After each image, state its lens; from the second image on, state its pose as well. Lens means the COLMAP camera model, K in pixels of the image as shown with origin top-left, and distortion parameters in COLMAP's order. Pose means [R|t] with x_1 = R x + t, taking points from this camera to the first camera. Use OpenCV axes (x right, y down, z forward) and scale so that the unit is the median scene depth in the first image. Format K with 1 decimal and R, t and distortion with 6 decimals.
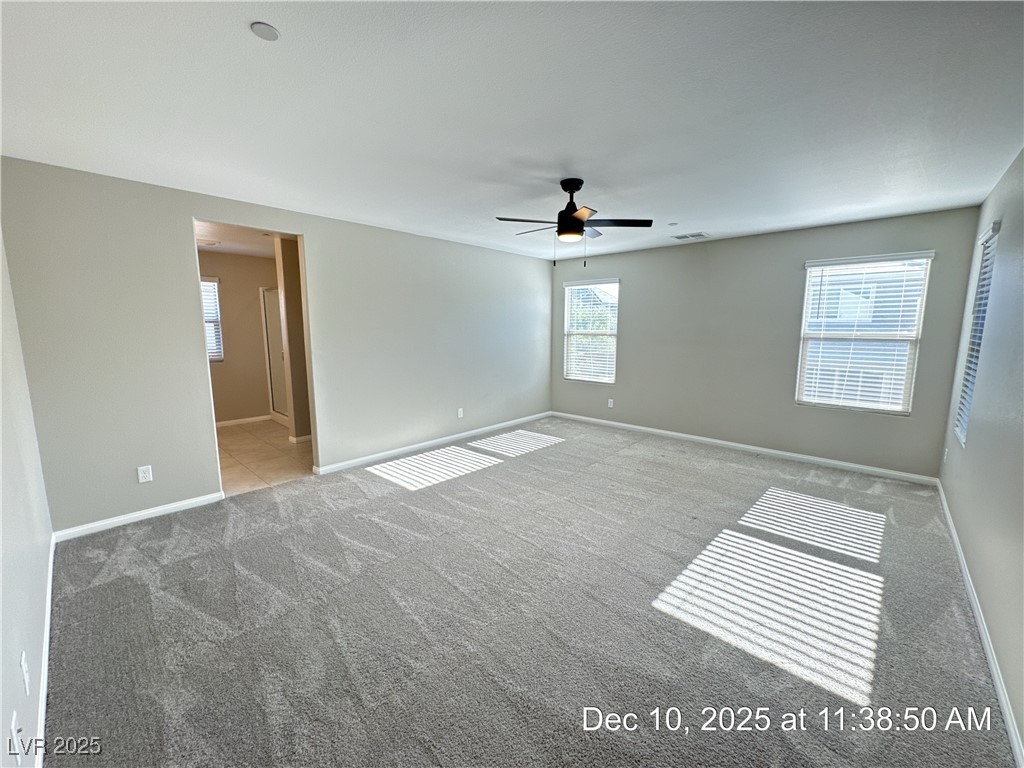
lens RADIAL K [[408.6, 0, 508.2], [0, 408.6, 384.8], [0, 0, 1]] dist [-0.001466, 0.000022]
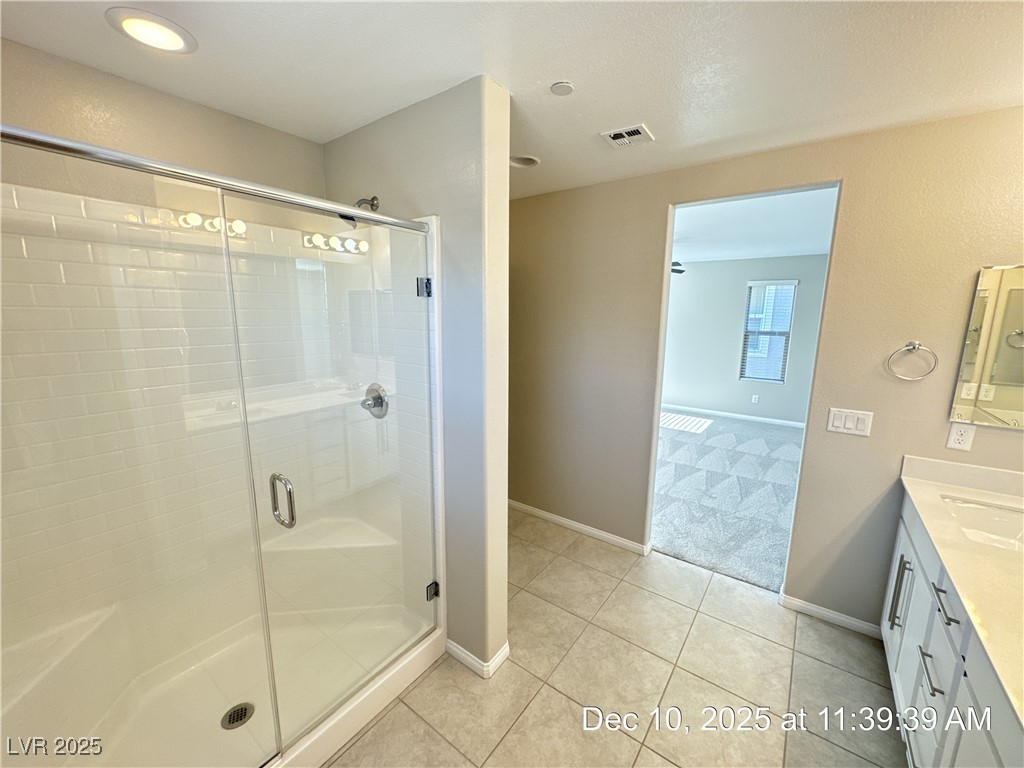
lens RADIAL K [[408.6, 0, 513.2], [0, 408.6, 386.0], [0, 0, 1]] dist [-0.001466, 0.000022]
pose [[-0.112676, -0.168807, 0.979188, -1.078139], [0.135477, 0.973650, 0.183442, -0.213906], [-0.984353, 0.153327, -0.086838, 1.246843]]
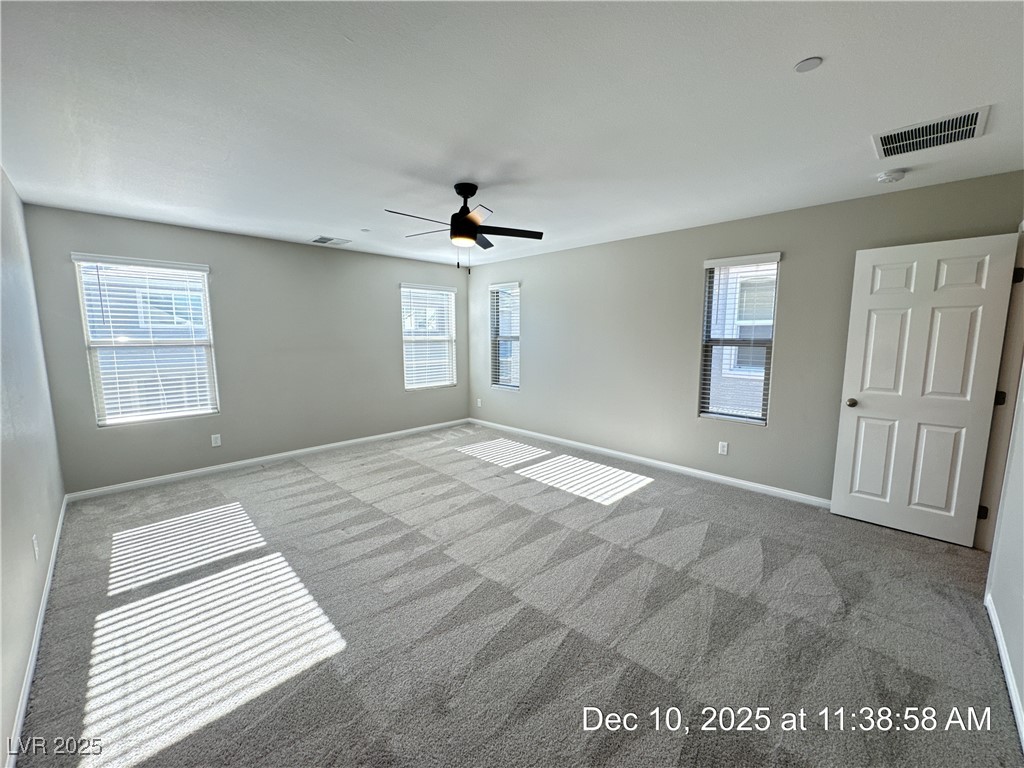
lens RADIAL K [[408.6, 0, 514.1], [0, 408.6, 385.5], [0, 0, 1]] dist [-0.001466, 0.000022]
pose [[0.031025, -0.128749, 0.991192, -0.629877], [0.142520, 0.982106, 0.123107, -0.092178], [-0.989306, 0.137446, 0.048819, 0.641617]]
